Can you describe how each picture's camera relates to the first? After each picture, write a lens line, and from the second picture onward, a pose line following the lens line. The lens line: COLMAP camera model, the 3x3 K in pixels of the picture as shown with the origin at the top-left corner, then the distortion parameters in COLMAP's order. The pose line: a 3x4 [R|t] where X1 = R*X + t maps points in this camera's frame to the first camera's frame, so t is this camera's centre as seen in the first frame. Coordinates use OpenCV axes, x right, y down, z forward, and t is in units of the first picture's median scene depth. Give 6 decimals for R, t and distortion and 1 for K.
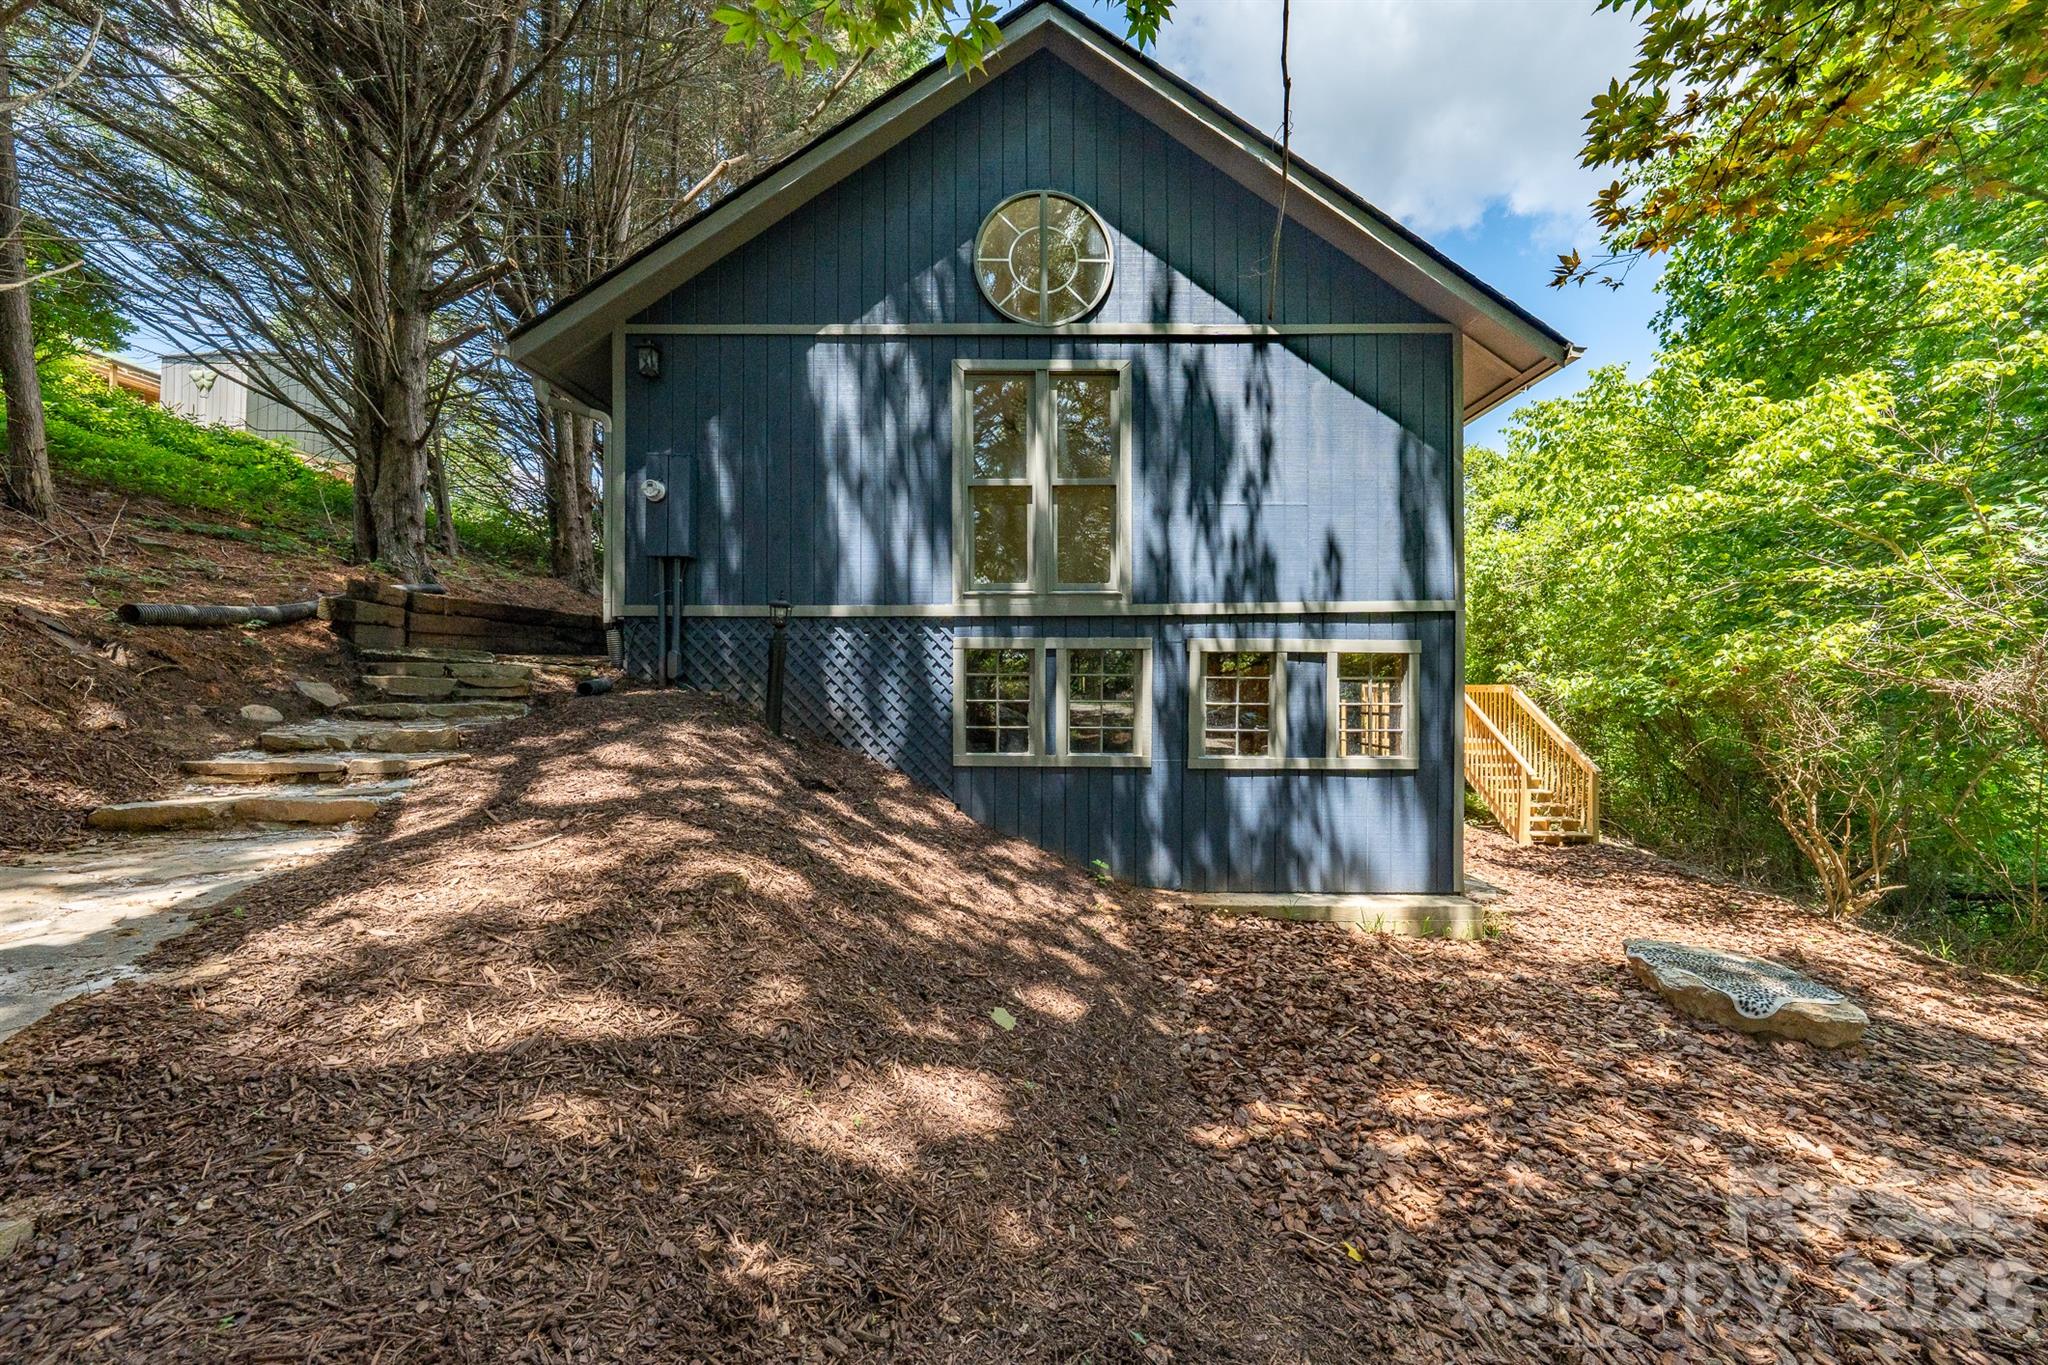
lens RADIAL K [[712.4, 0, 1042.5], [0, 712.4, 686.4], [0, 0, 1]] dist [-0.001566, 0.000121]
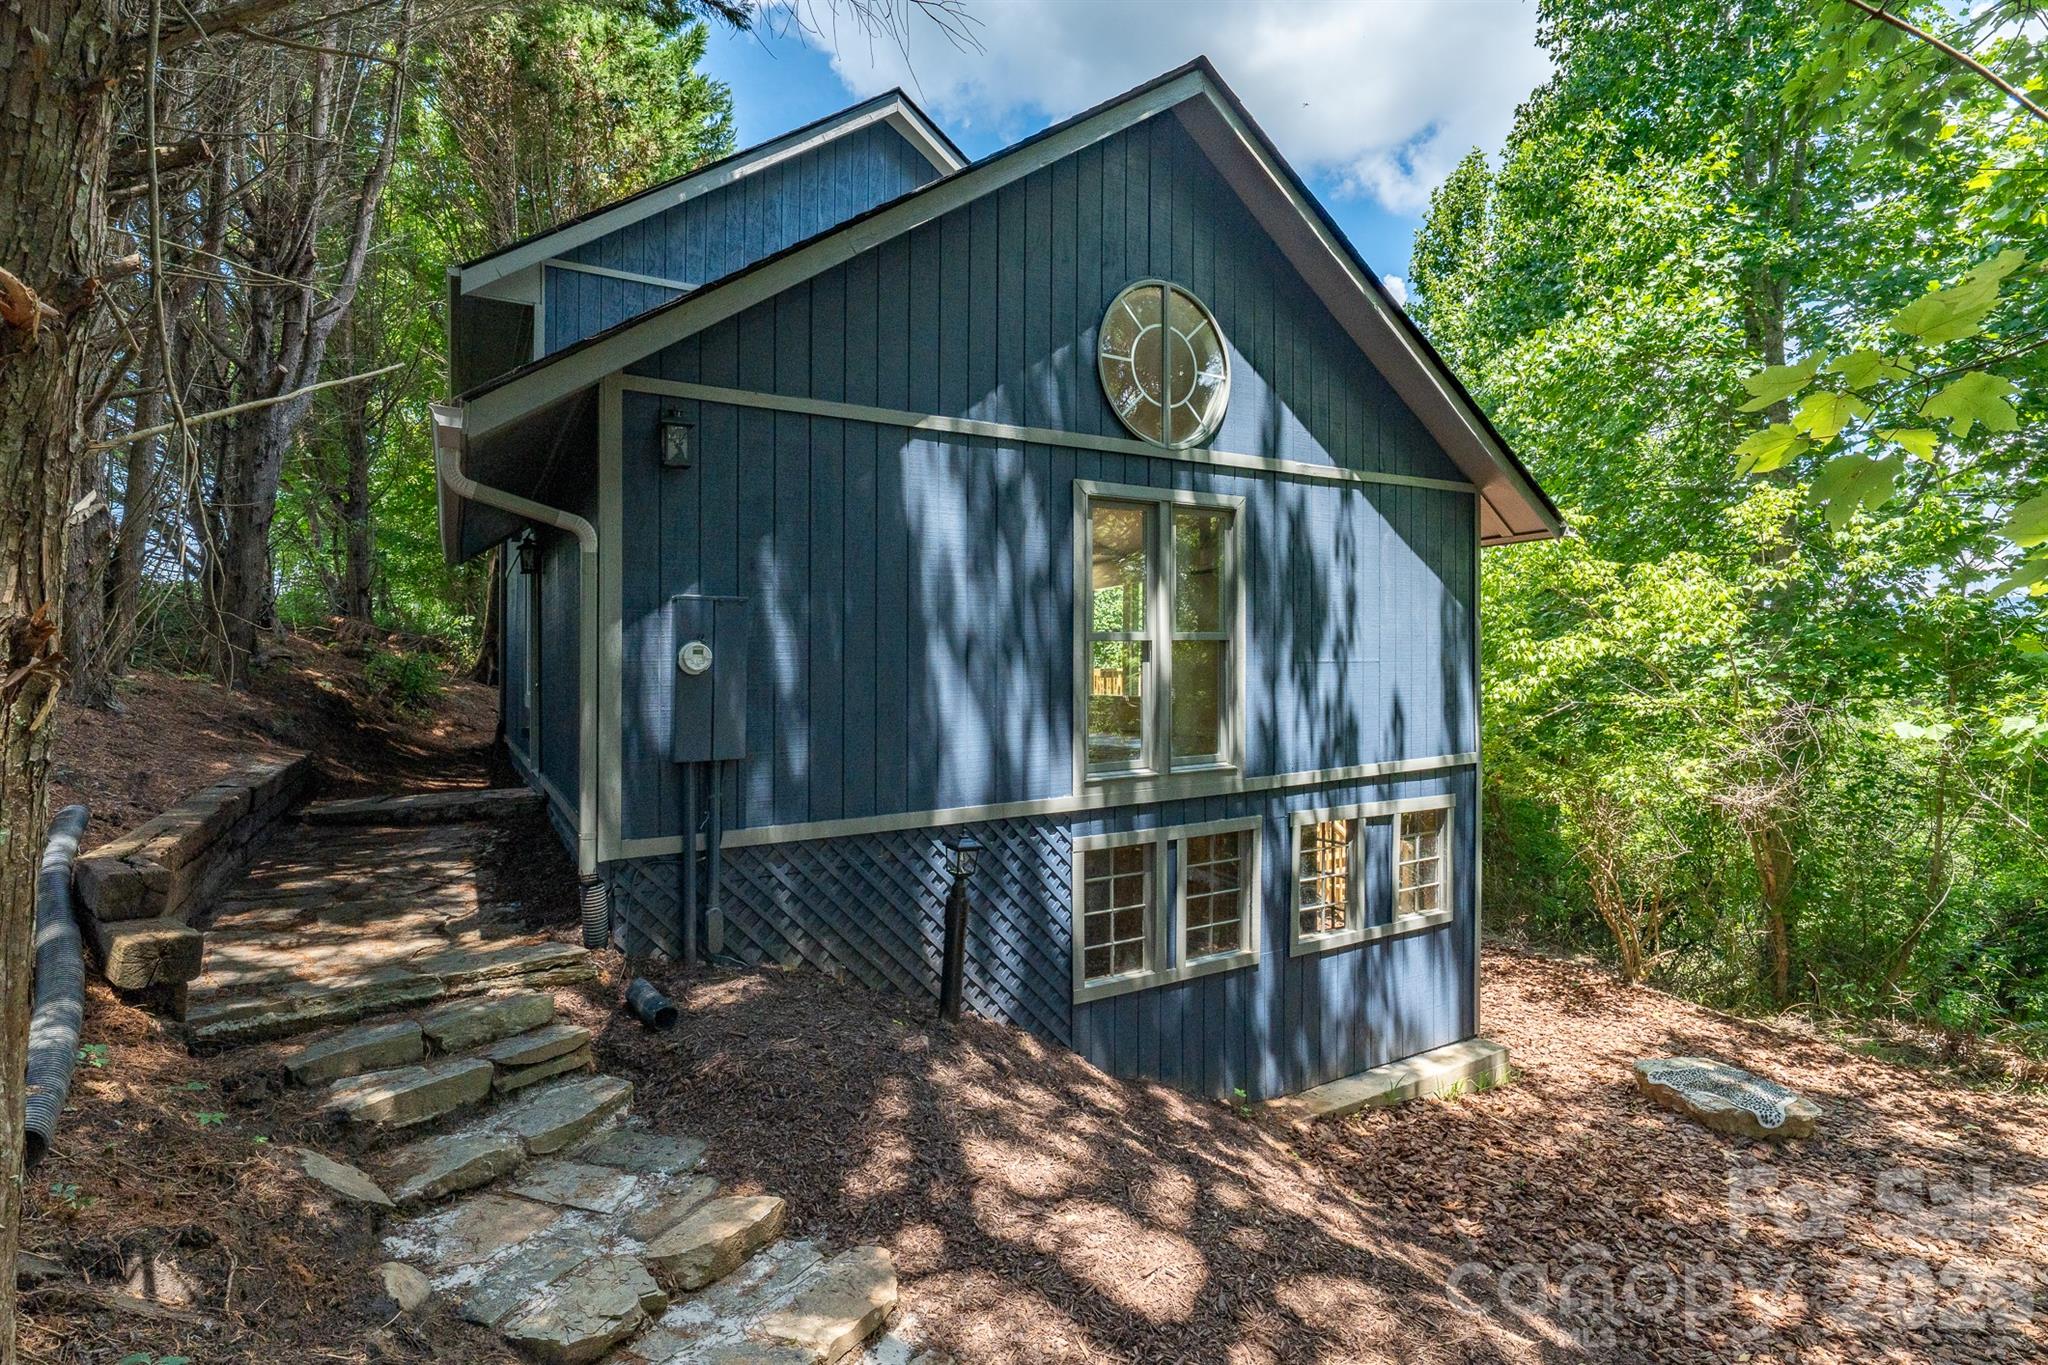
lens RADIAL K [[951.4, 0, 1020.4], [0, 951.4, 672.7], [0, 0, 1]] dist [-0.000092, -0.000785]
pose [[0.866850, -0.011506, 0.498437, -0.689895], [0.010794, 0.999932, 0.004311, -0.254259], [-0.498453, 0.001643, 0.866915, 0.137515]]
